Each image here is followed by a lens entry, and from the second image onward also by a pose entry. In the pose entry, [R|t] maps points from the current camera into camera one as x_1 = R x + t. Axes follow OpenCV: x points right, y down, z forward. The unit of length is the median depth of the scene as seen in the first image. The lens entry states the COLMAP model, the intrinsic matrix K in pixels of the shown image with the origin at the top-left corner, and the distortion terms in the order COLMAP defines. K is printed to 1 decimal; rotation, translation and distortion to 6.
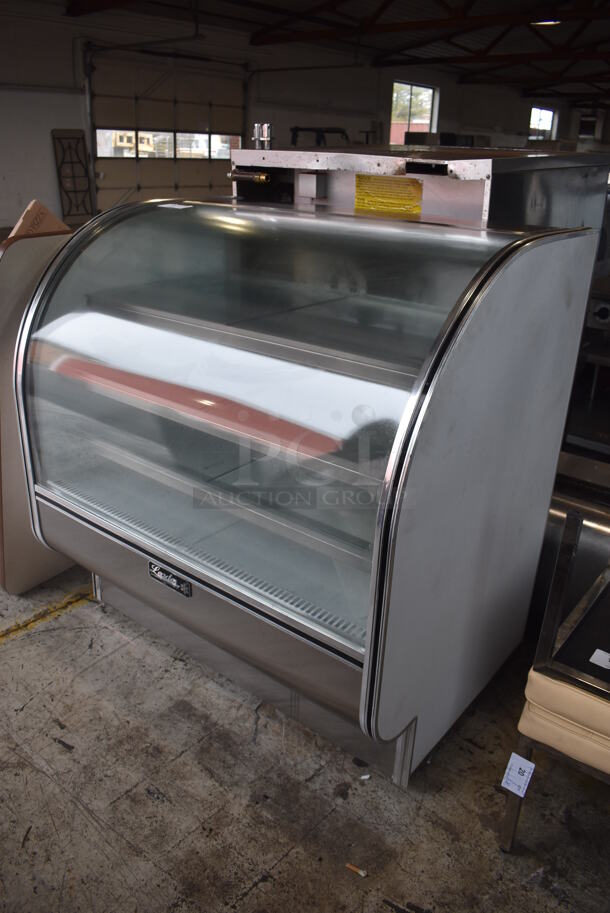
lens RADIAL K [[707.5, 0, 301.7], [0, 707.5, 455.3], [0, 0, 1]] dist [-0.096277, 0.012224]
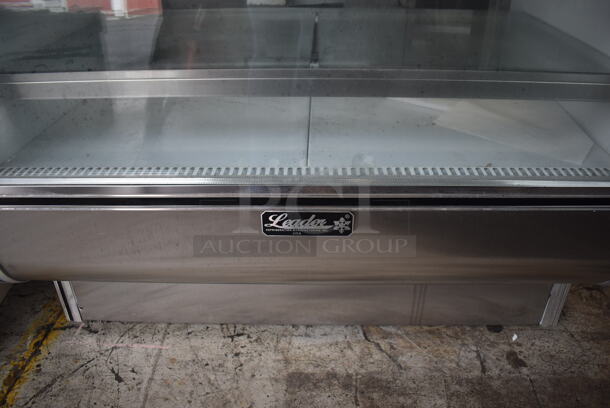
lens RADIAL K [[472.7, 0, 304.1], [0, 472.7, 202.8], [0, 0, 1]] dist [-0.096277, 0.012224]
pose [[0.794609, -0.350444, 0.495767, -0.390886], [0.270691, 0.935430, 0.227369, 0.051472], [-0.543435, -0.046470, 0.838164, 0.598501]]
